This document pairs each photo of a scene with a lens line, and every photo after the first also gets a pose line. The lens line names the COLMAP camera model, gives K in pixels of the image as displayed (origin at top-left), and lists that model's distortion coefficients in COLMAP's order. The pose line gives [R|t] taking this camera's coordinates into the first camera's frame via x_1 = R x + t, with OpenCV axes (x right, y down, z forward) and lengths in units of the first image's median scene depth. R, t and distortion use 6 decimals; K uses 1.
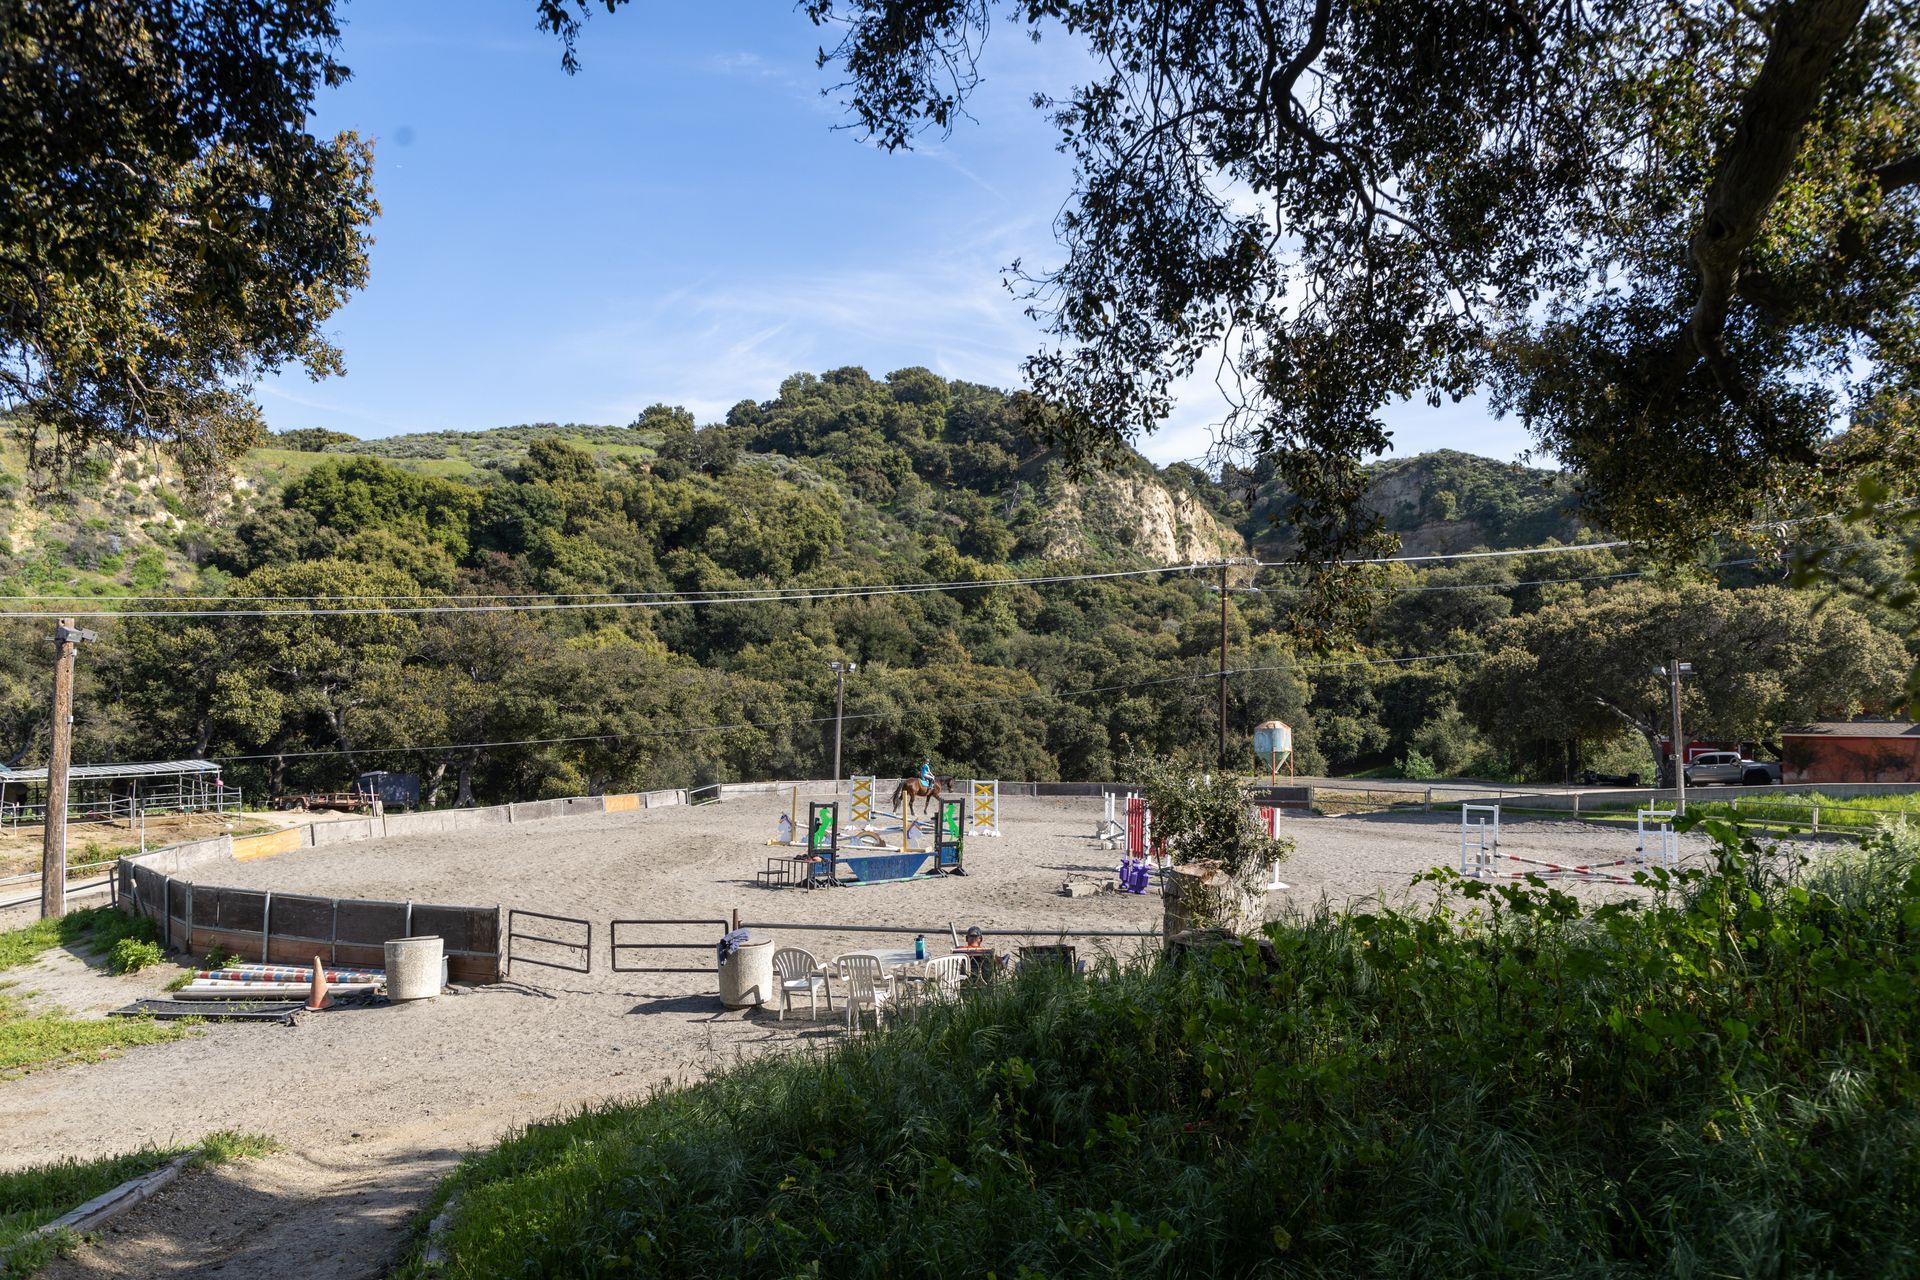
lens RADIAL K [[1468.3, 0, 970.7], [0, 1468.3, 636.0], [0, 0, 1]] dist [-0.022329, 0.009791]
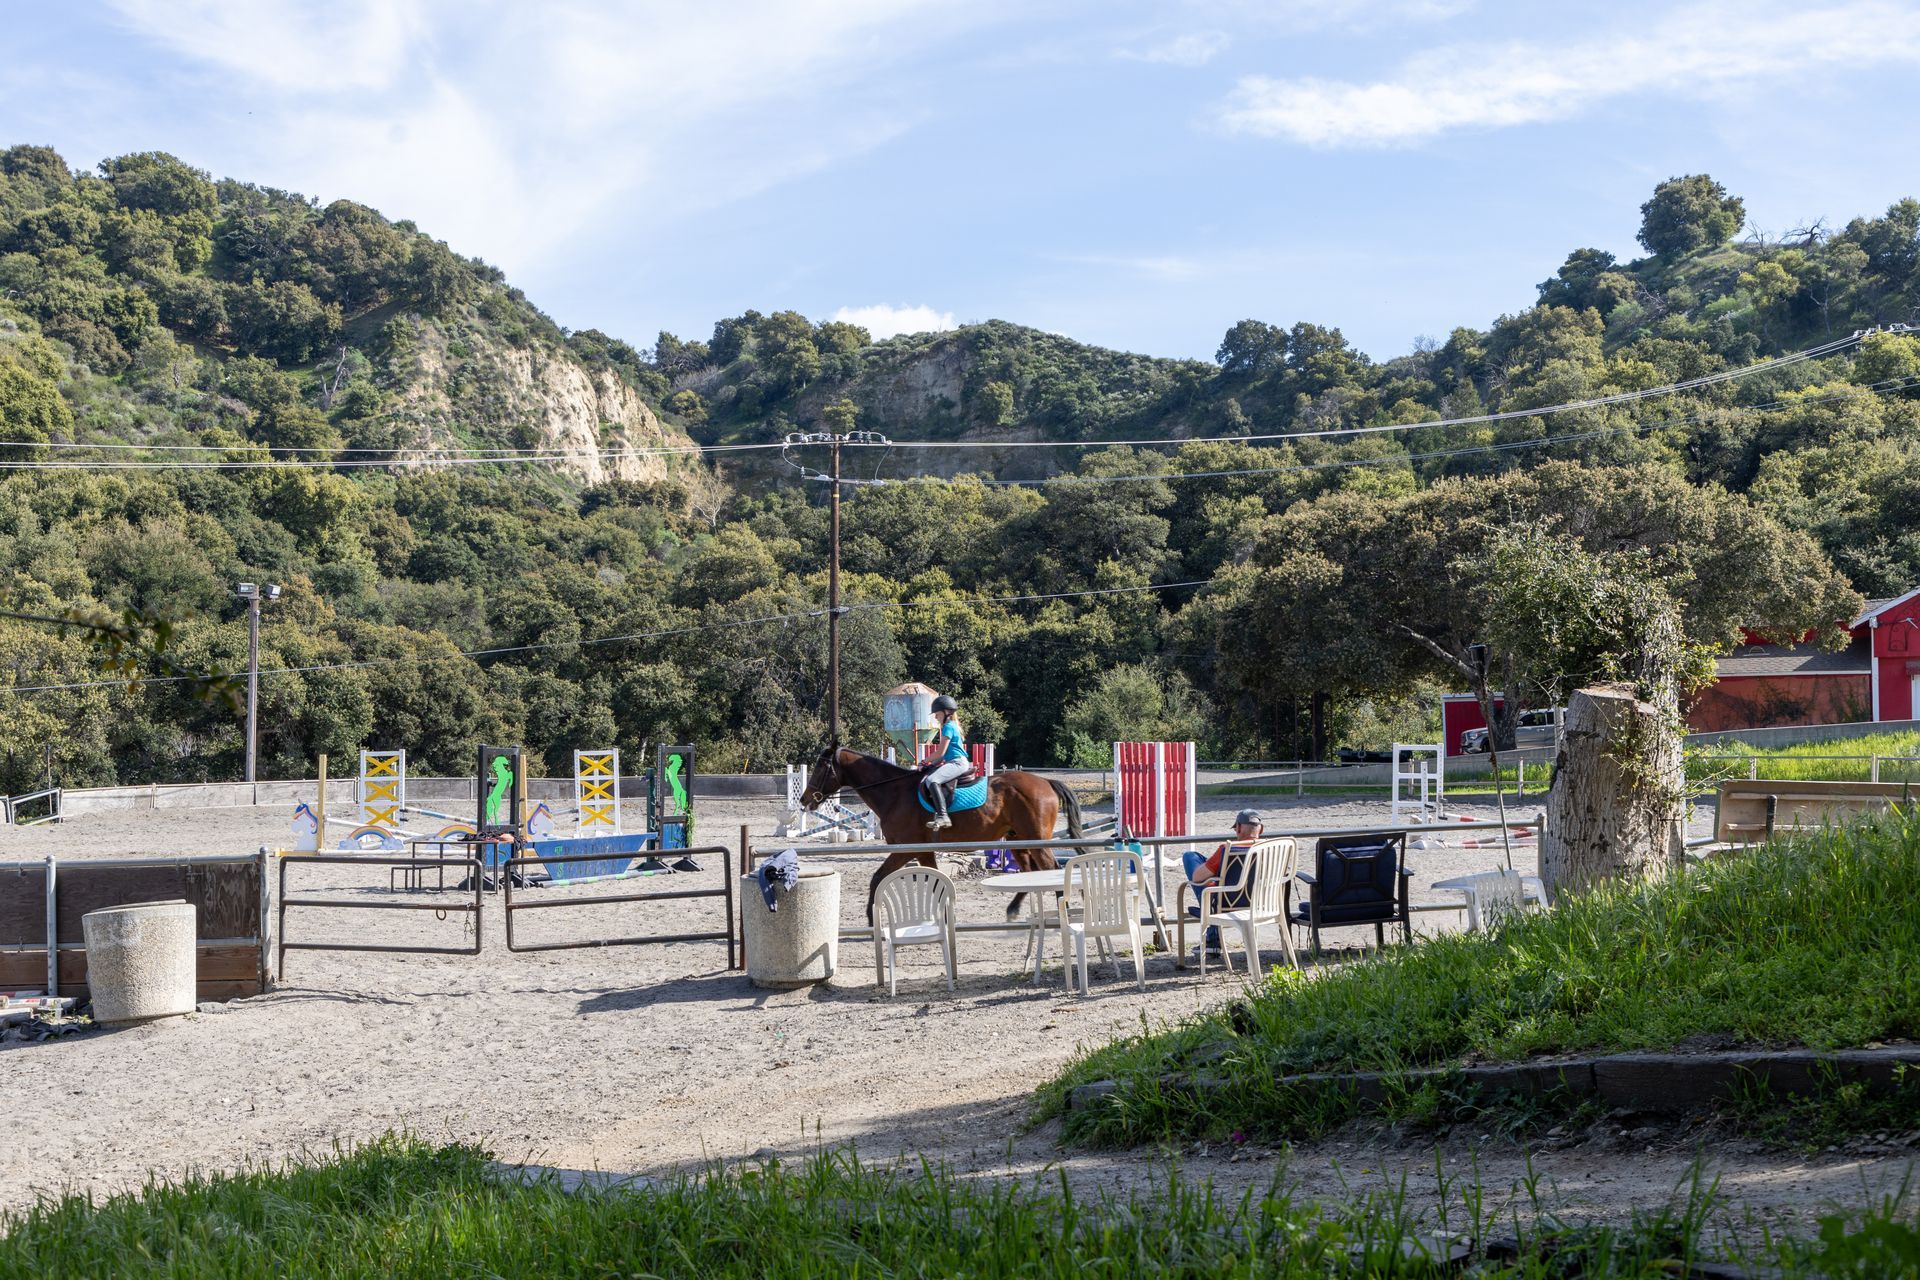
lens RADIAL K [[2267.8, 0, 963.4], [0, 2267.8, 648.4], [0, 0, 1]] dist [0.031556, 0.000000]
pose [[0.947363, -0.011117, 0.319969, -0.063410], [0.006618, 0.999863, 0.015147, 0.018431], [-0.320094, -0.012232, 0.947307, 0.024601]]
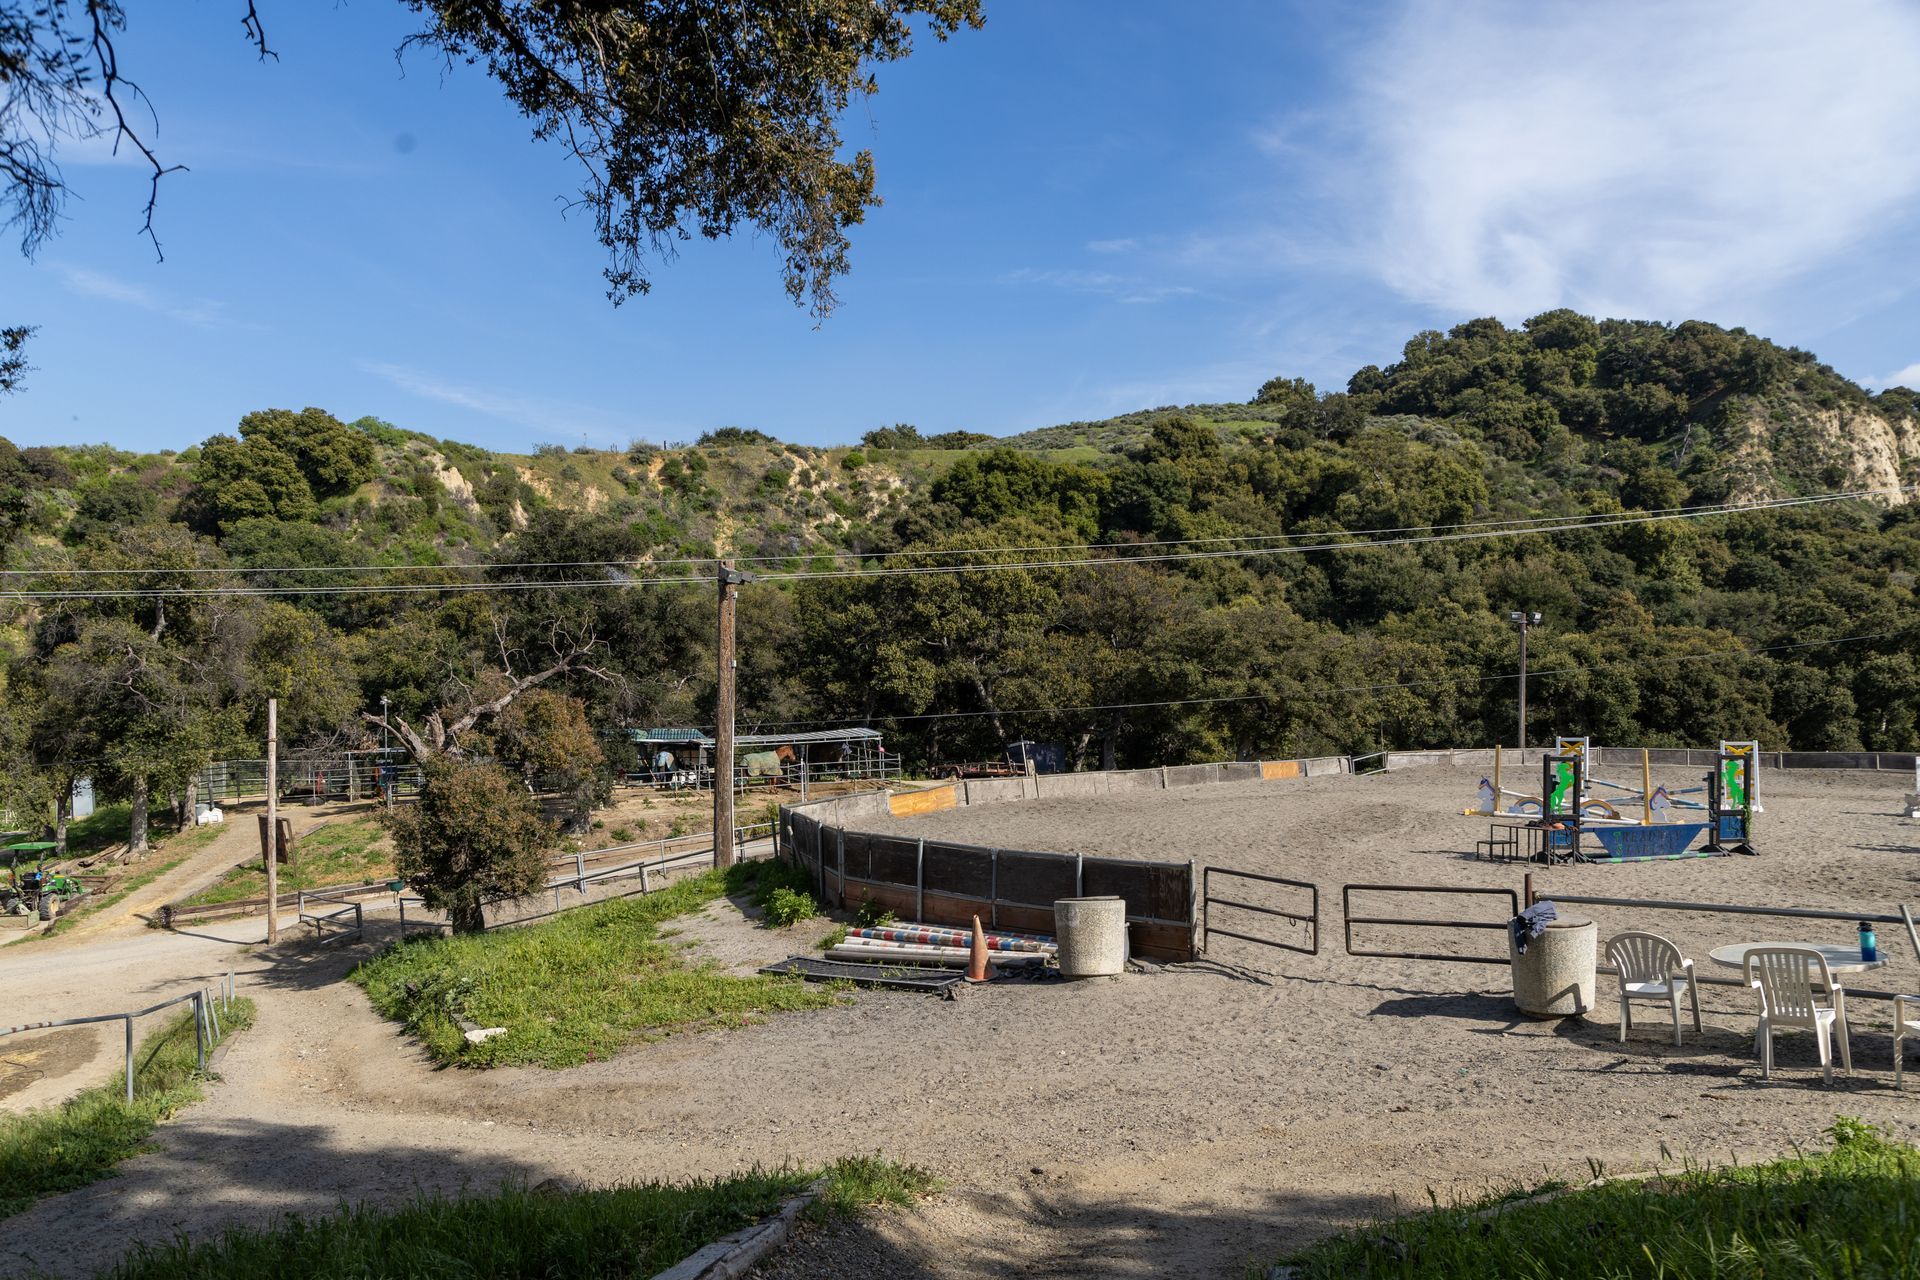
lens RADIAL K [[1468.3, 0, 957.2], [0, 1468.3, 642.2], [0, 0, 1]] dist [-0.022329, 0.009791]
pose [[0.910176, -0.028462, -0.413244, -0.020458], [0.034017, 0.999403, 0.006090, 0.010972], [0.412824, -0.019600, 0.910600, 0.045333]]
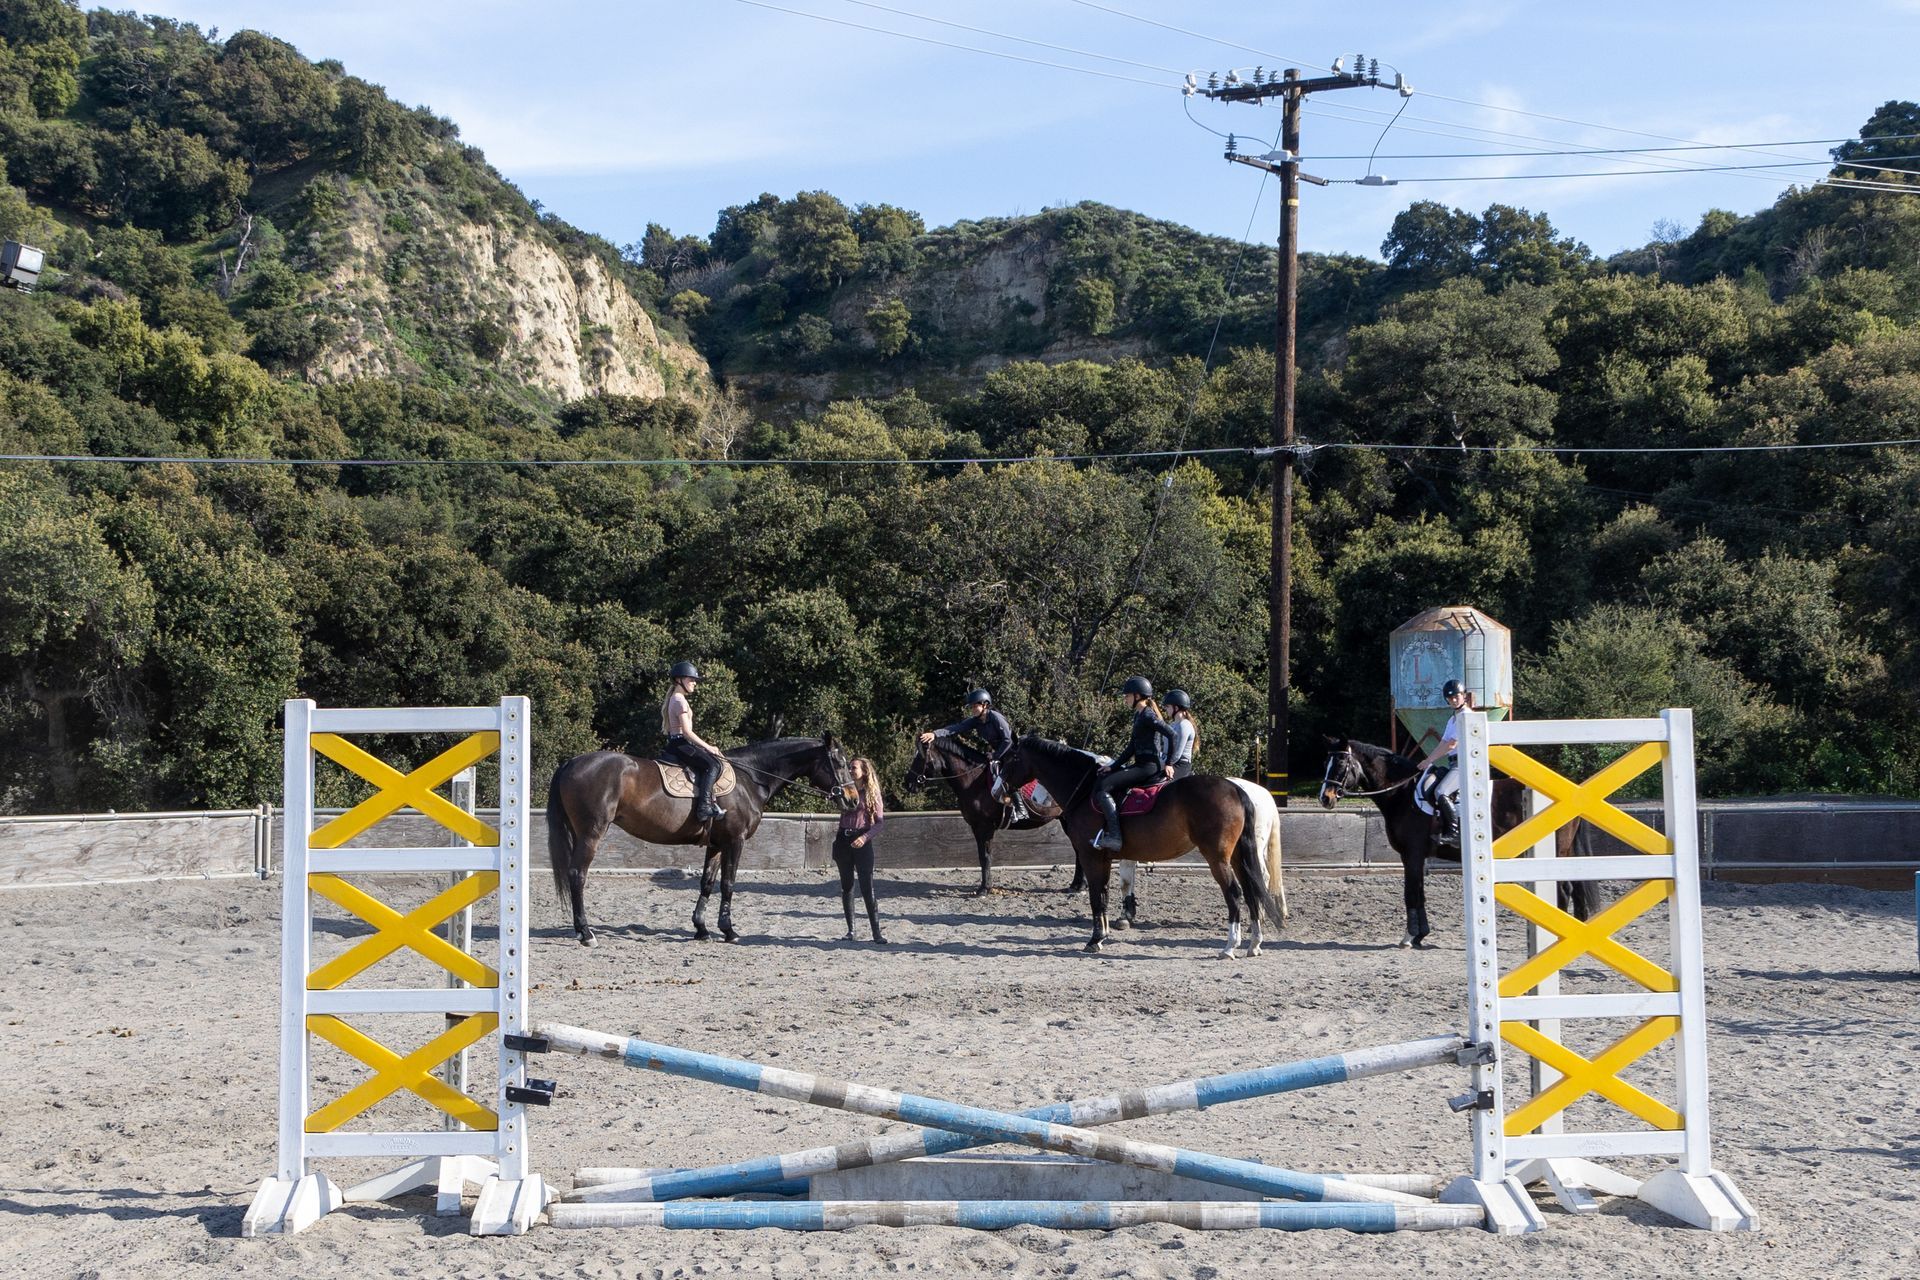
lens RADIAL K [[2526.5, 0, 911.7], [0, 2526.5, 733.5], [0, 0, 1]] dist [0.014493, 0.000000]
pose [[0.950745, -0.009832, 0.309819, -0.041869], [-0.006183, 0.998697, 0.050665, 0.038939], [-0.309914, -0.050085, 0.949445, 0.358078]]
